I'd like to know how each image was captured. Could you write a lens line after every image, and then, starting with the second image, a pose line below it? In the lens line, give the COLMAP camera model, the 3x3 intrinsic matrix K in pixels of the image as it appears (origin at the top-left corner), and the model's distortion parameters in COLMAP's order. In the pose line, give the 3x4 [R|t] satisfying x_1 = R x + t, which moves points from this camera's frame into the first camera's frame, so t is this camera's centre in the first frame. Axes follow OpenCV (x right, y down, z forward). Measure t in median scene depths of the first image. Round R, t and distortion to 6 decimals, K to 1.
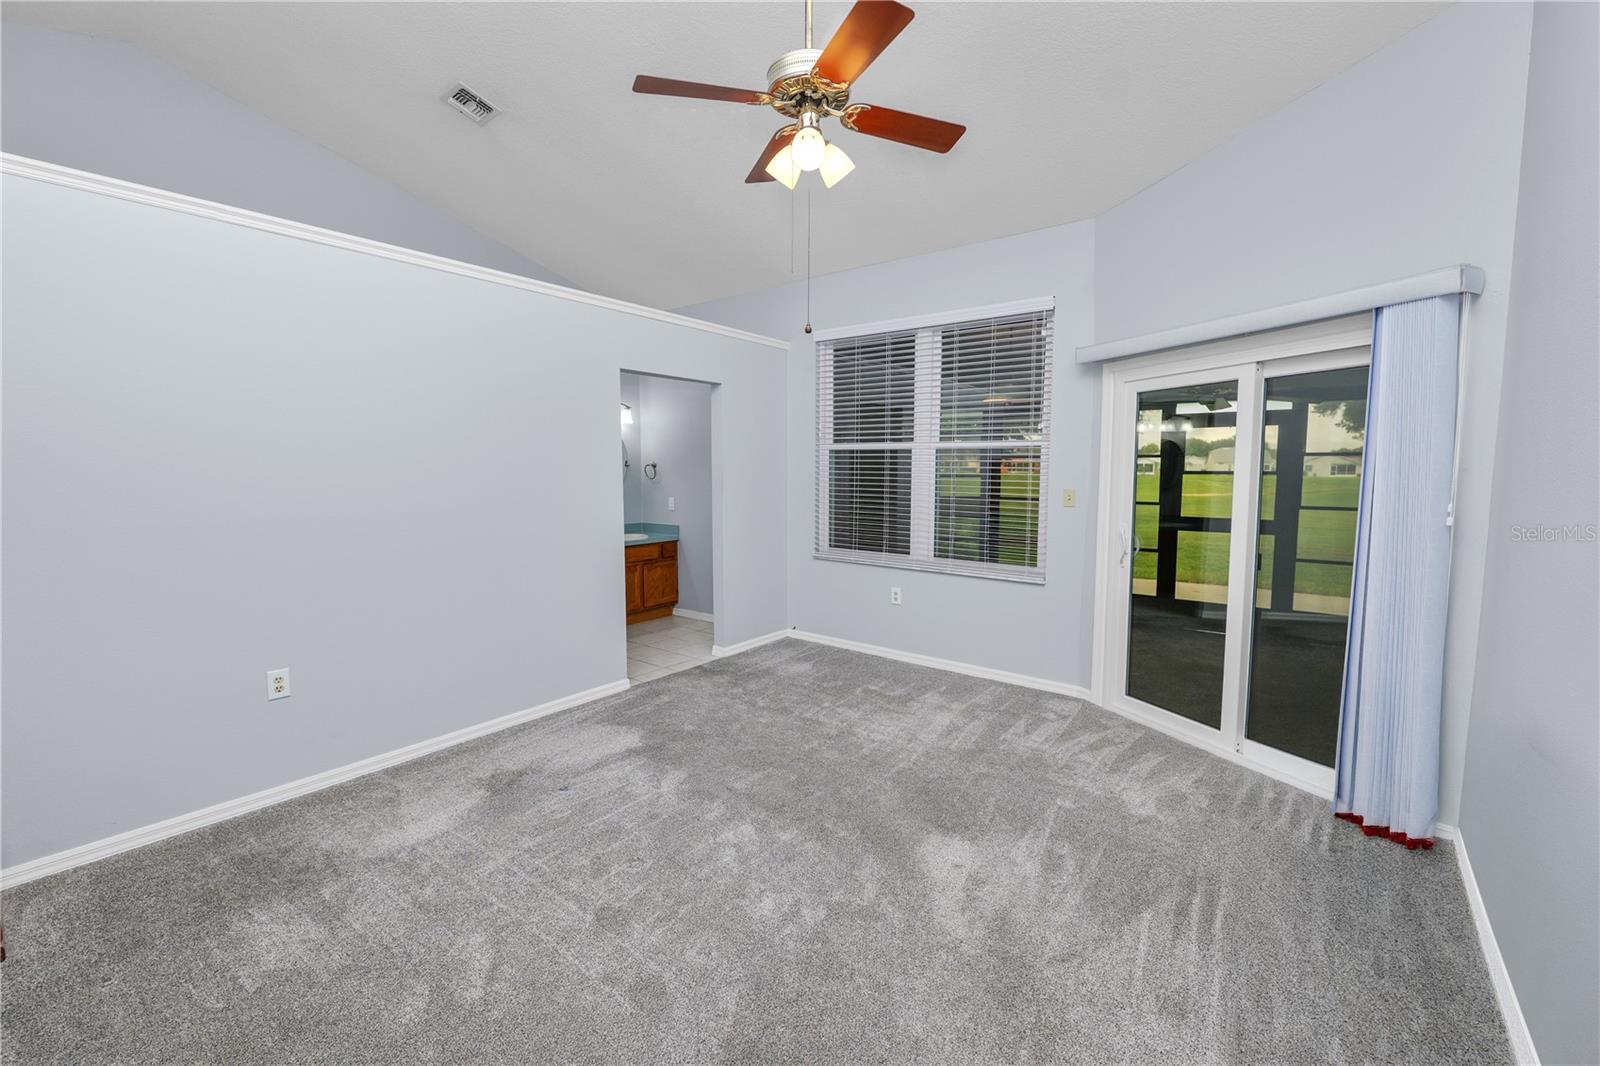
lens RADIAL K [[651.3, 0, 800.2], [0, 651.3, 534.5], [0, 0, 1]] dist [-0.012969, 0.001072]
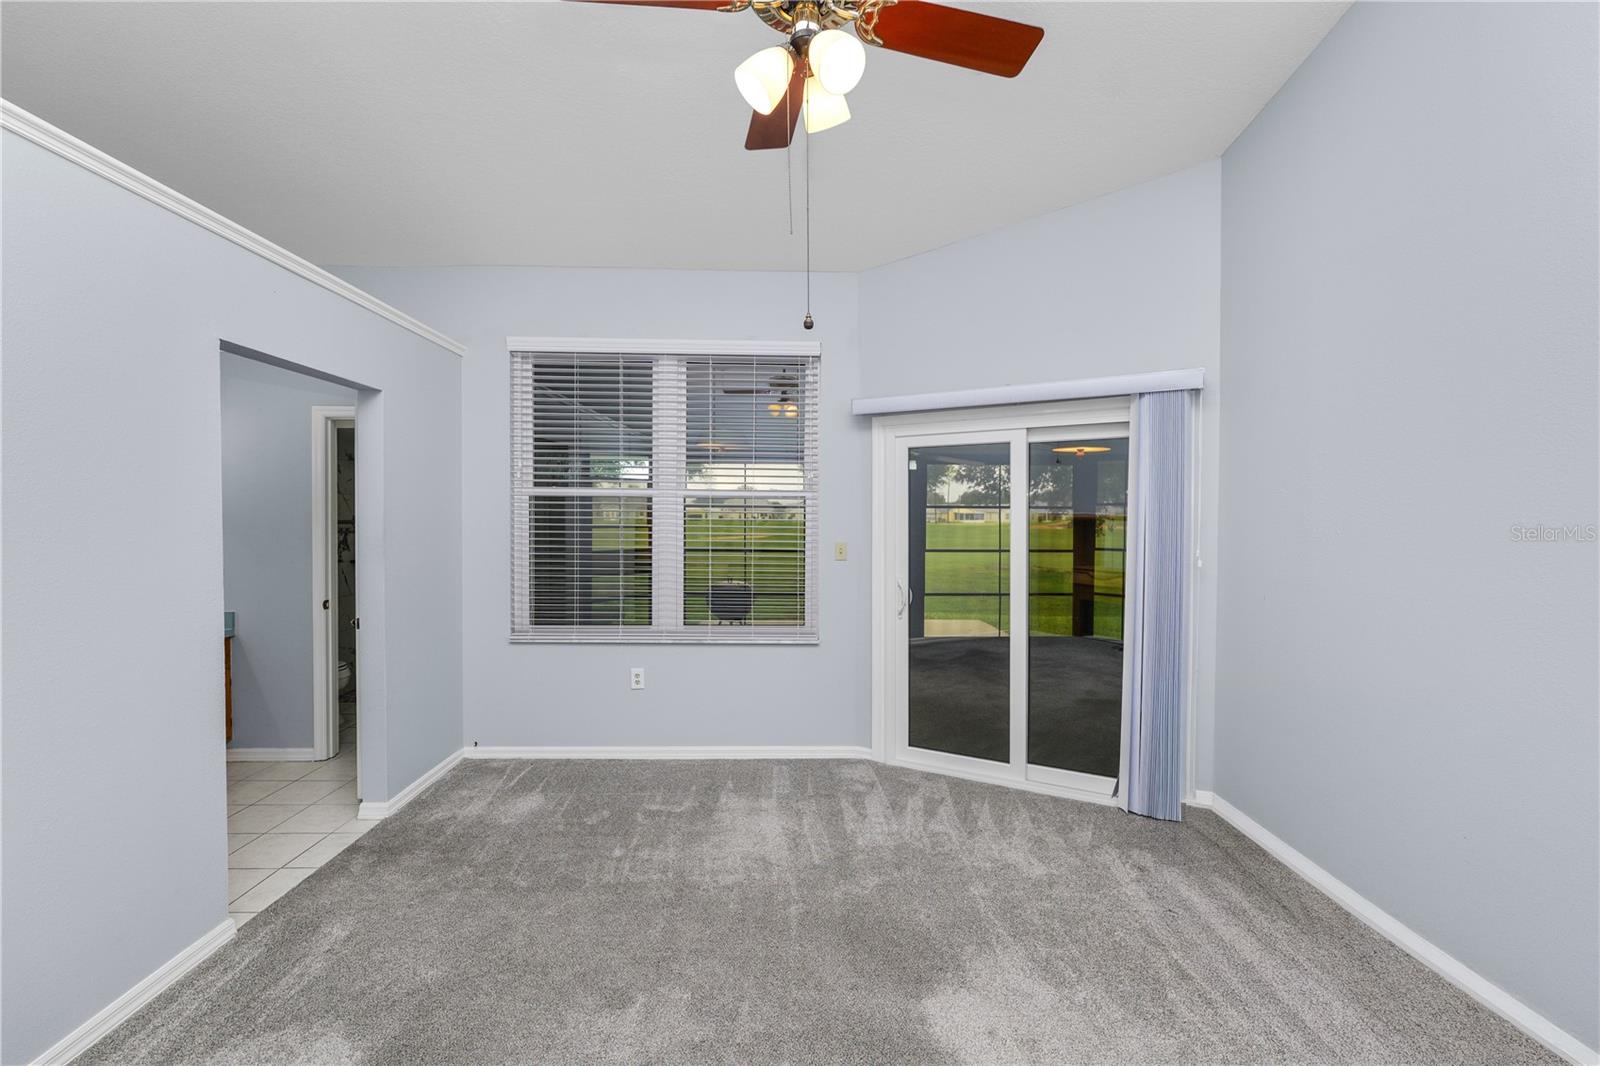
lens RADIAL K [[651.3, 0, 797.4], [0, 651.3, 532.3], [0, 0, 1]] dist [-0.012969, 0.001072]
pose [[0.770875, -0.014538, 0.636821, -0.253274], [0.061682, 0.996745, -0.051913, -0.038372], [-0.633993, 0.079299, 0.769262, 0.298679]]
